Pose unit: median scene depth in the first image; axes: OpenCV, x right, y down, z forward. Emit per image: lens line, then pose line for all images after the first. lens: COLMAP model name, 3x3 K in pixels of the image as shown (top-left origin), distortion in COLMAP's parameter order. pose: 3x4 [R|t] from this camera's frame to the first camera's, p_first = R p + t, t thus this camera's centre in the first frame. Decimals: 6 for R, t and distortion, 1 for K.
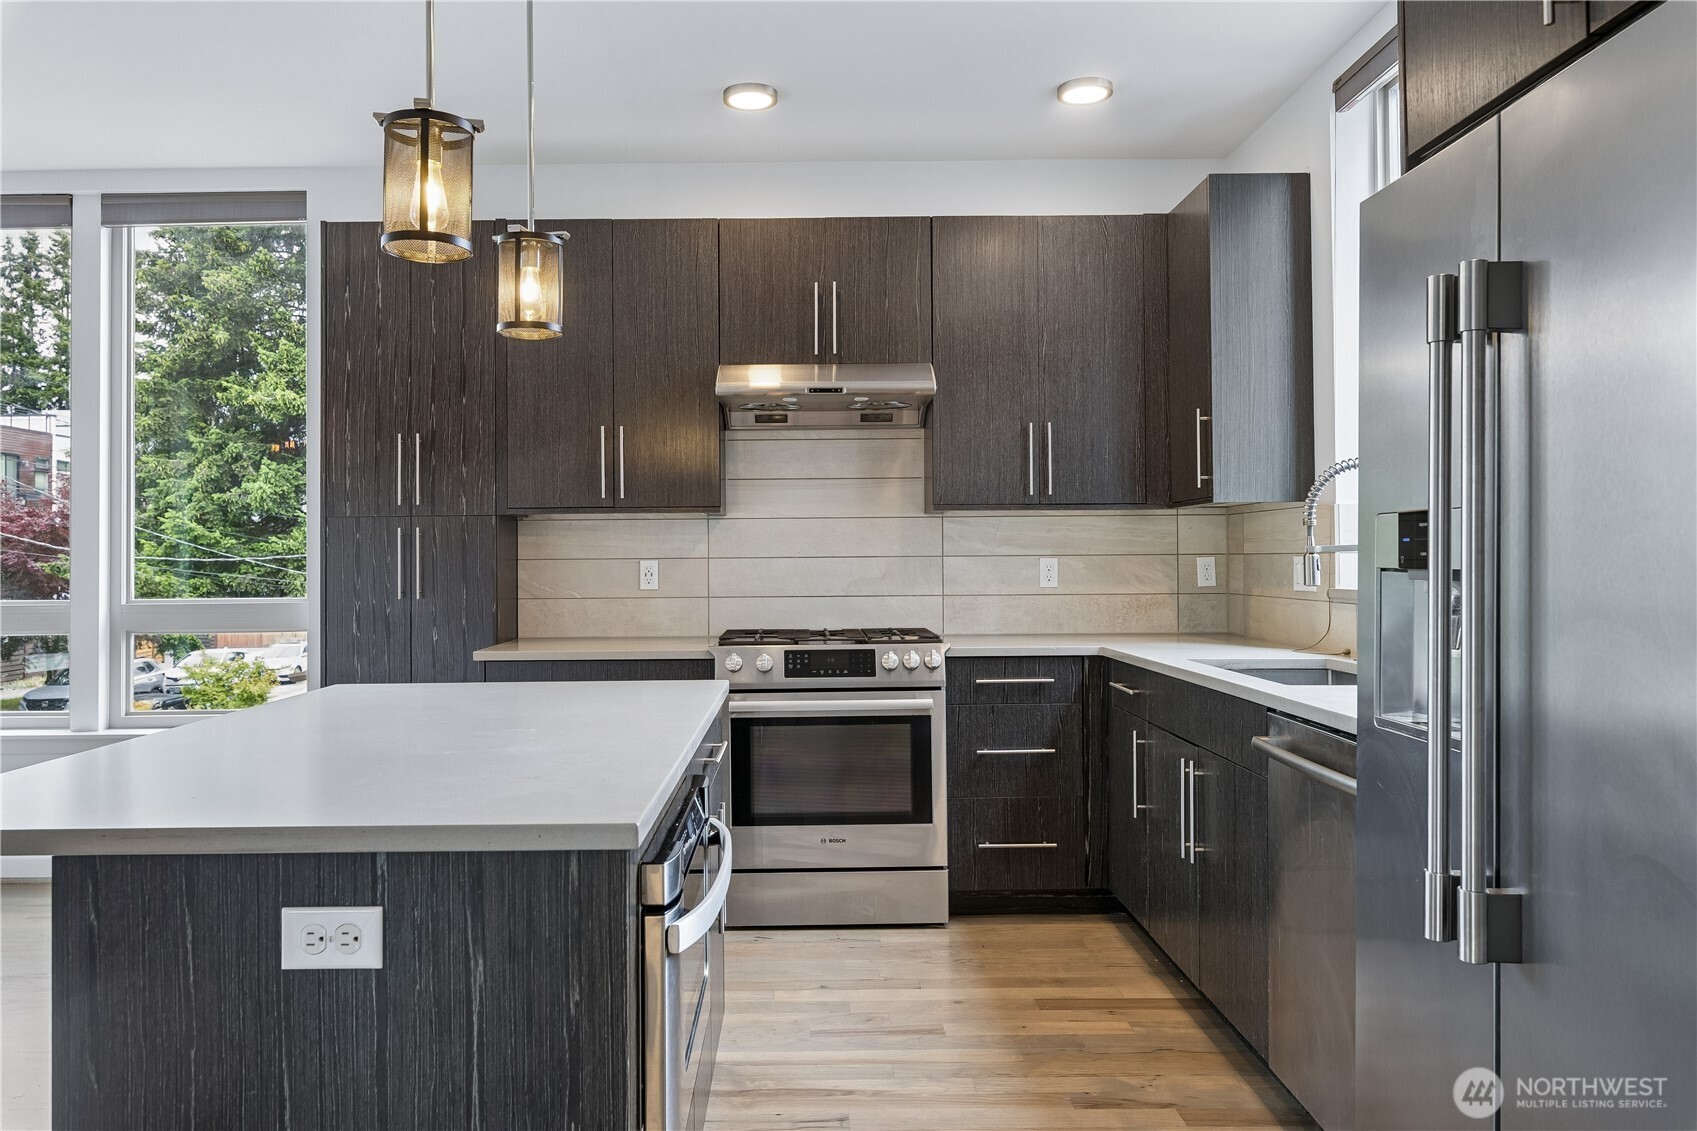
lens RADIAL K [[1185.6, 0, 807.4], [0, 1185.6, 544.2], [0, 0, 1]] dist [0.001365, -0.000301]
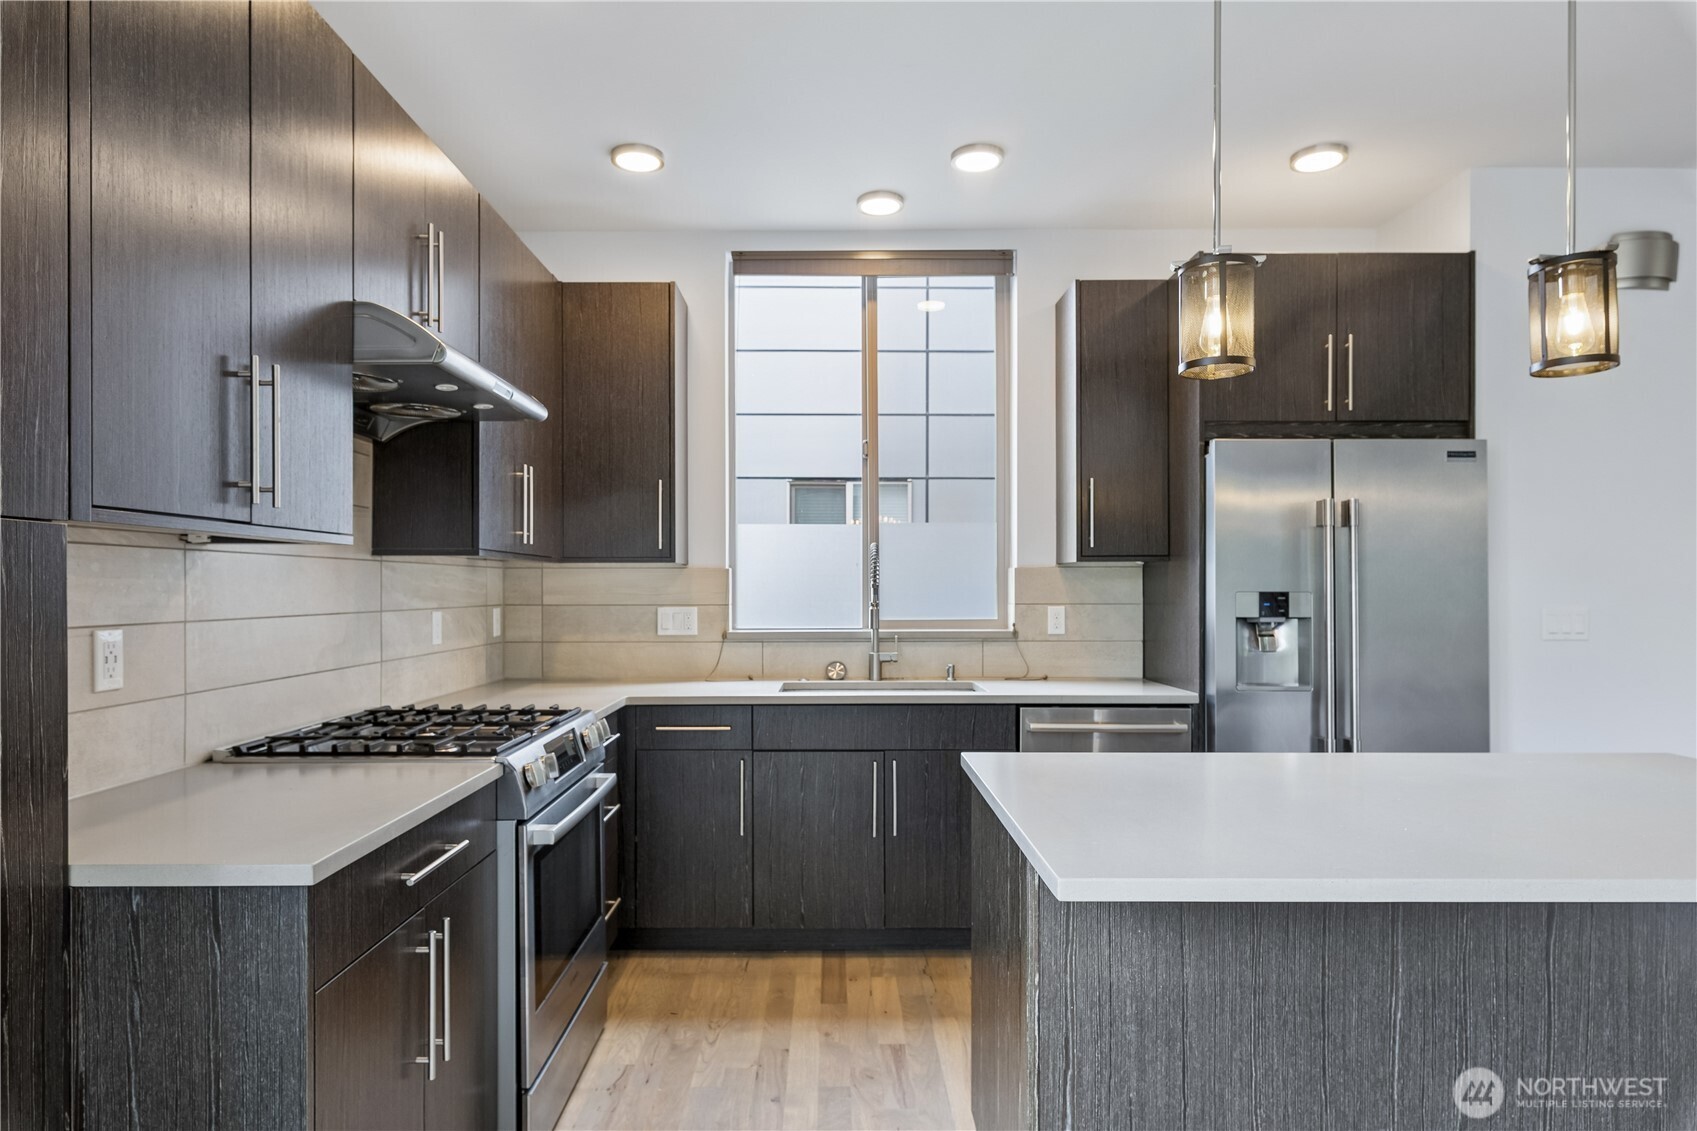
lens RADIAL K [[999.4, 0, 832.4], [0, 999.4, 593.1], [0, 0, 1]] dist [0.001604, -0.002267]
pose [[-0.000914, 0.001639, 0.999998, -0.669346], [-0.013991, 0.999901, -0.001651, -0.005939], [-0.999902, -0.013993, -0.000891, 0.872830]]
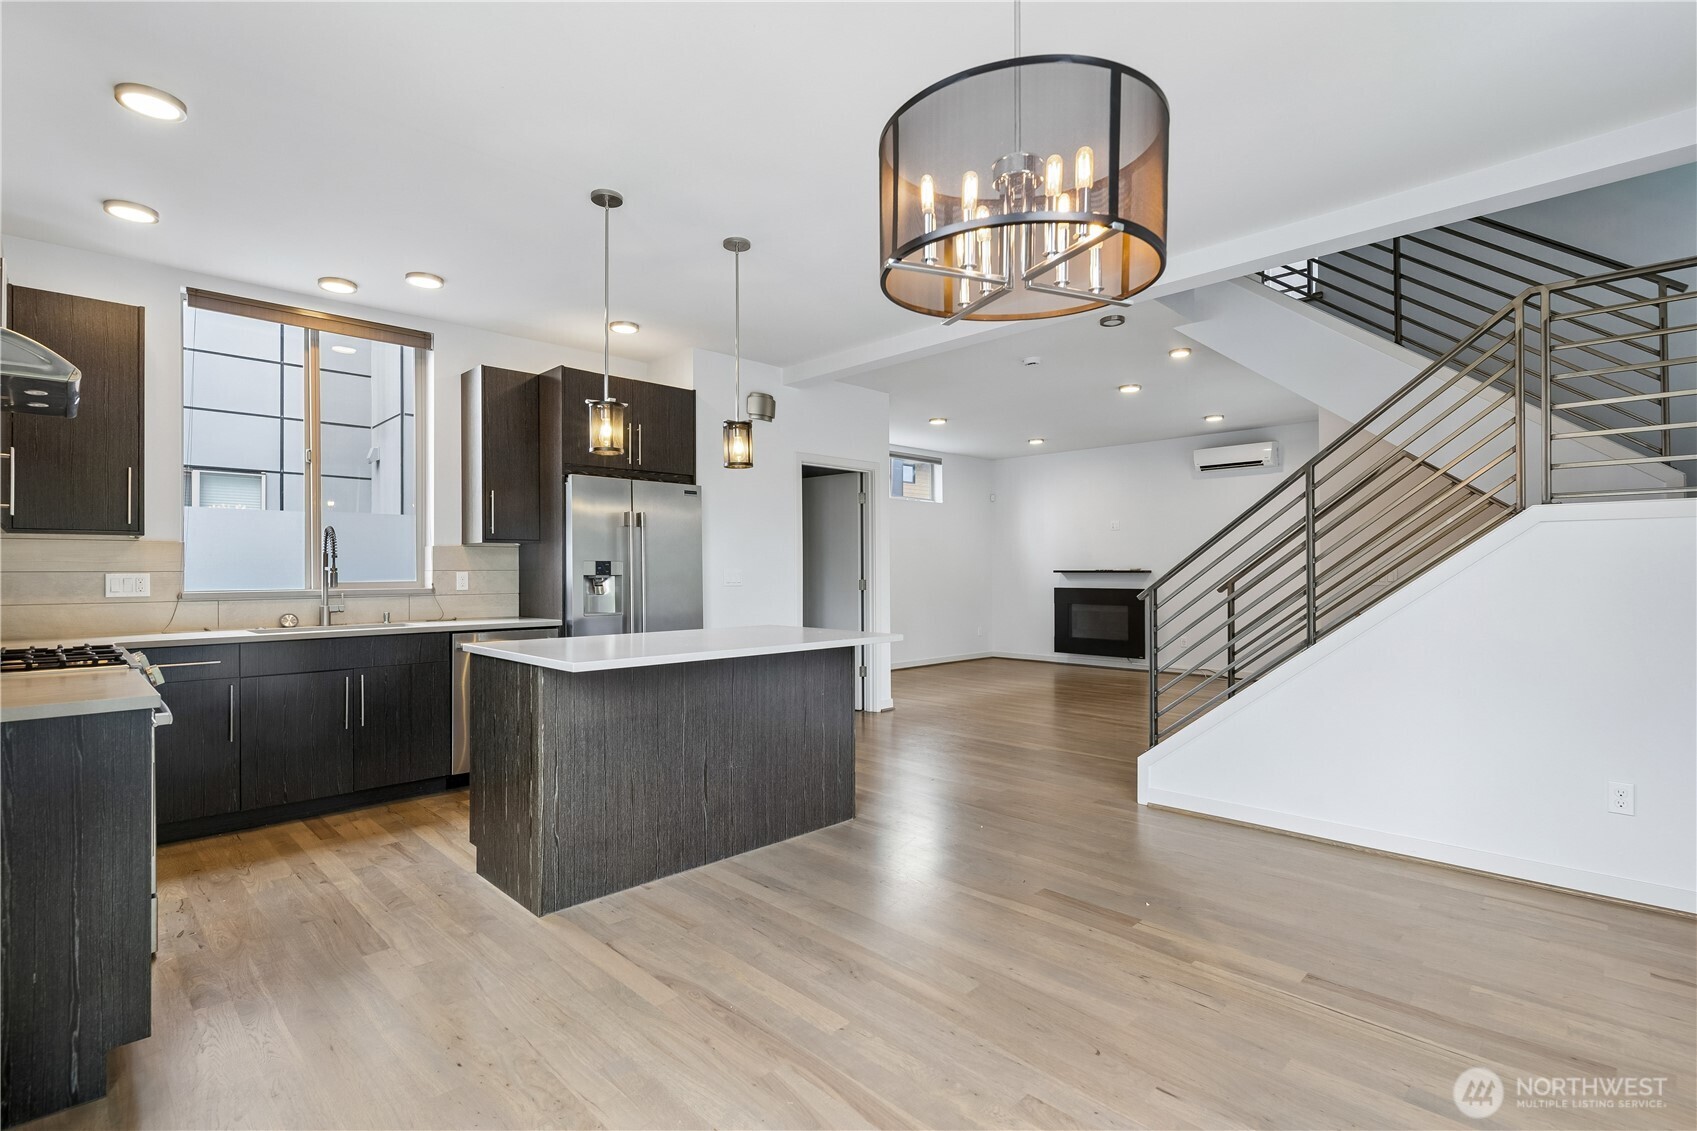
lens RADIAL K [[794.2, 0, 857.1], [0, 794.2, 569.4], [0, 0, 1]] dist [-0.005549, -0.001154]
pose [[-0.713282, 0.012884, 0.700759, -0.978190], [-0.000748, 0.999816, -0.019144, 0.024397], [-0.700877, -0.014179, -0.713141, 1.111451]]
